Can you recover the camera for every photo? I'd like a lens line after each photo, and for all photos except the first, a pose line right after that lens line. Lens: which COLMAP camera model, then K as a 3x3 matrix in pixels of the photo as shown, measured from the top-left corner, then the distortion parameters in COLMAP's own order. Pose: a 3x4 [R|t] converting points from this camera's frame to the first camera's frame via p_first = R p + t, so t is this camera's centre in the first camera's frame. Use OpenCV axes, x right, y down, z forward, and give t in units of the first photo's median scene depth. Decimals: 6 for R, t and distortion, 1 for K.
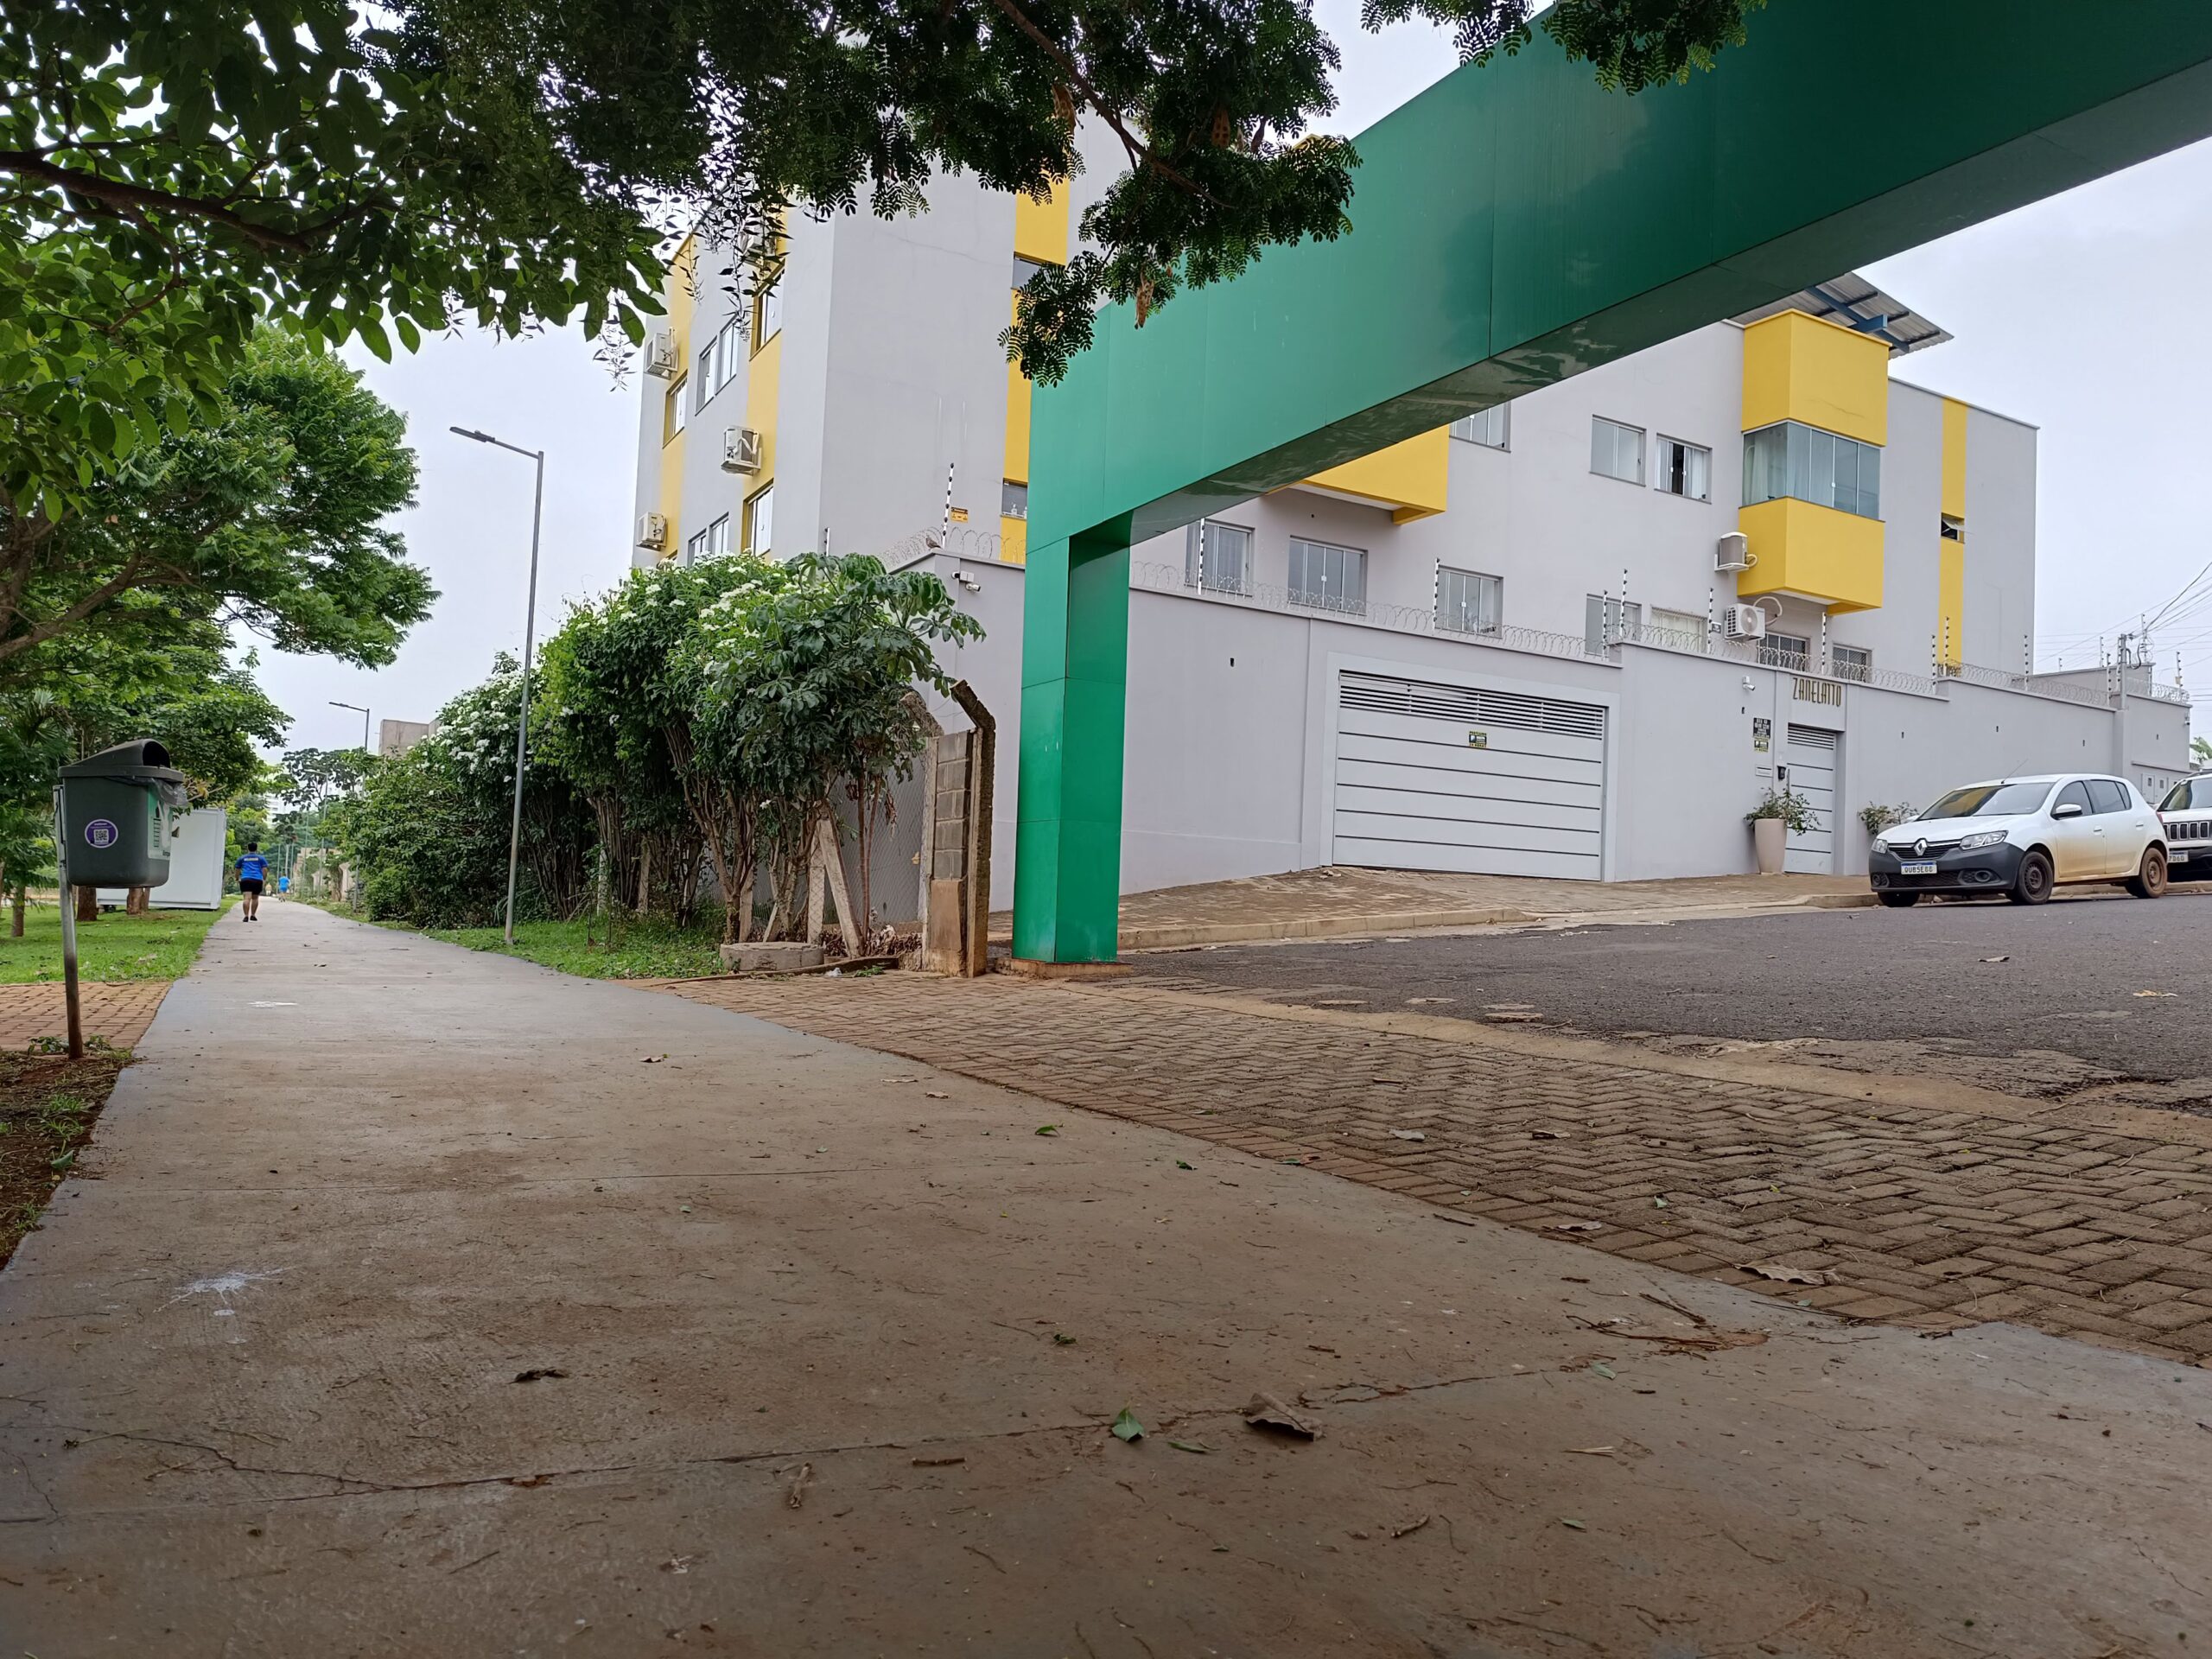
lens RADIAL K [[1518.0, 0, 1106.0], [0, 1518.0, 829.5], [0, 0, 1]] dist [0.037033, -0.024766]
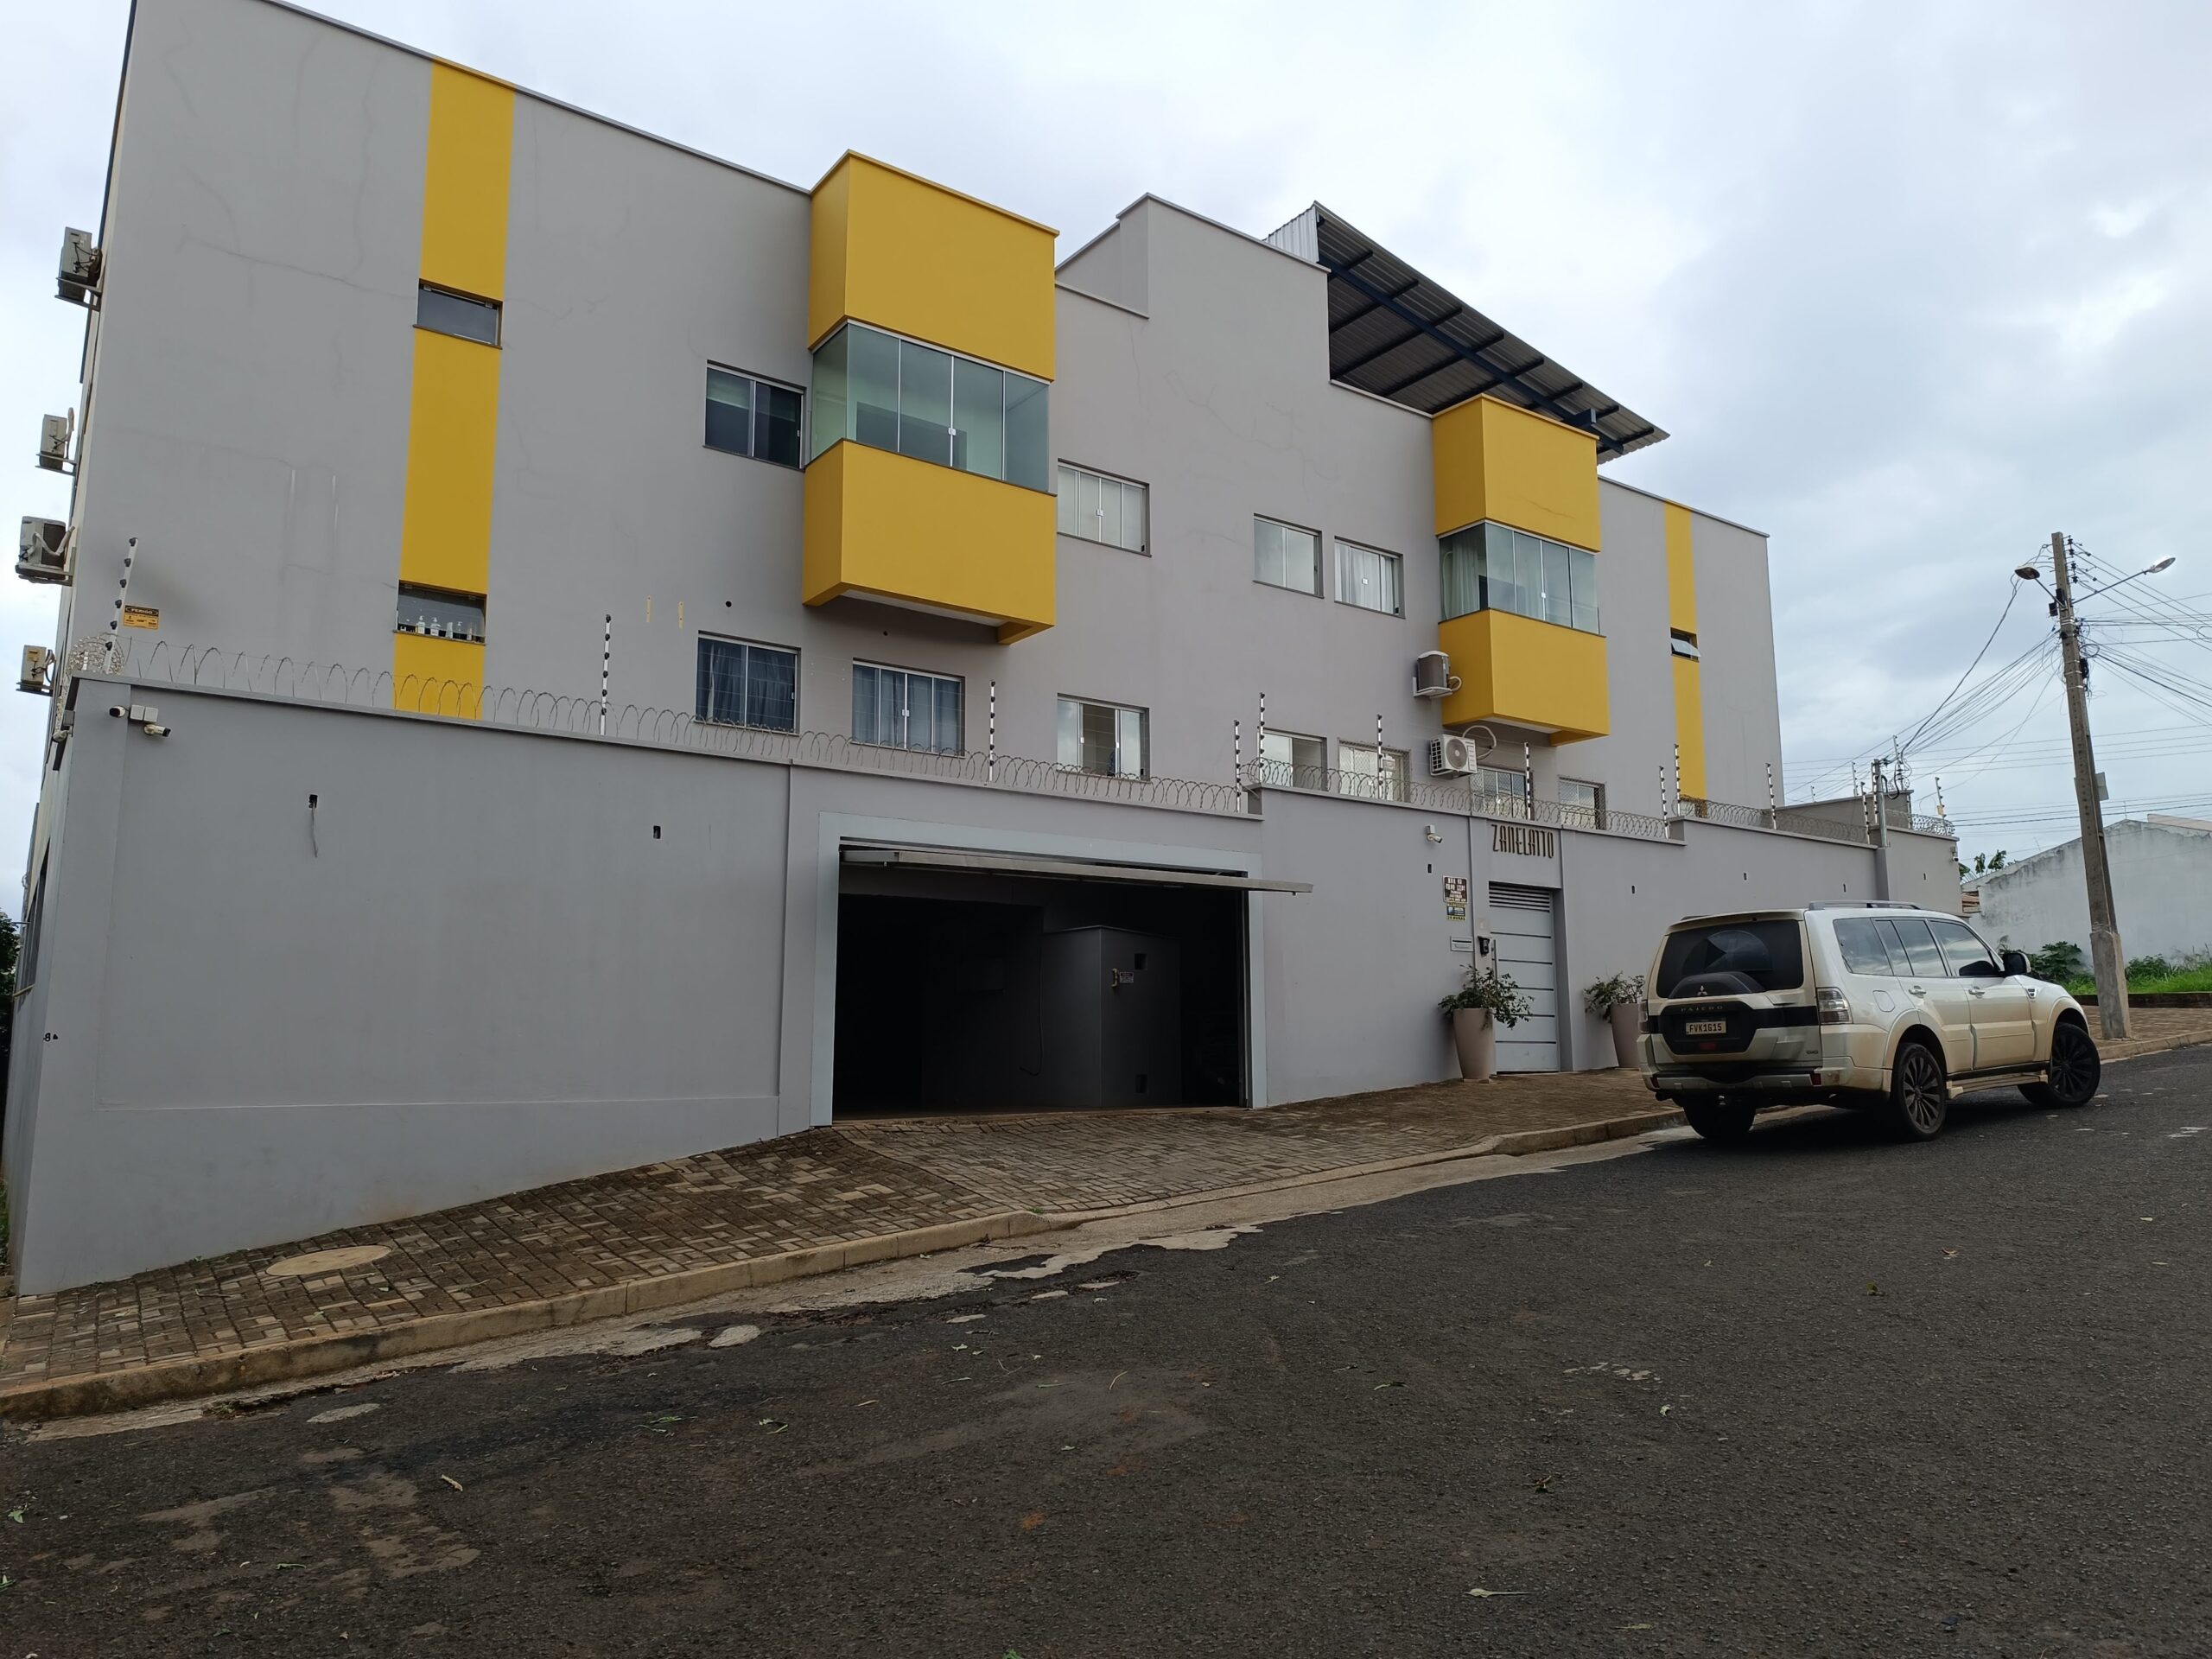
lens RADIAL K [[1509.5, 0, 1106.0], [0, 1509.5, 829.5], [0, 0, 1]] dist [0.125103, -0.191687]
pose [[0.992455, -0.031173, 0.118584, 0.142058], [0.042261, 0.994846, -0.092168, -0.029230], [-0.115099, 0.096484, 0.988657, 0.219390]]
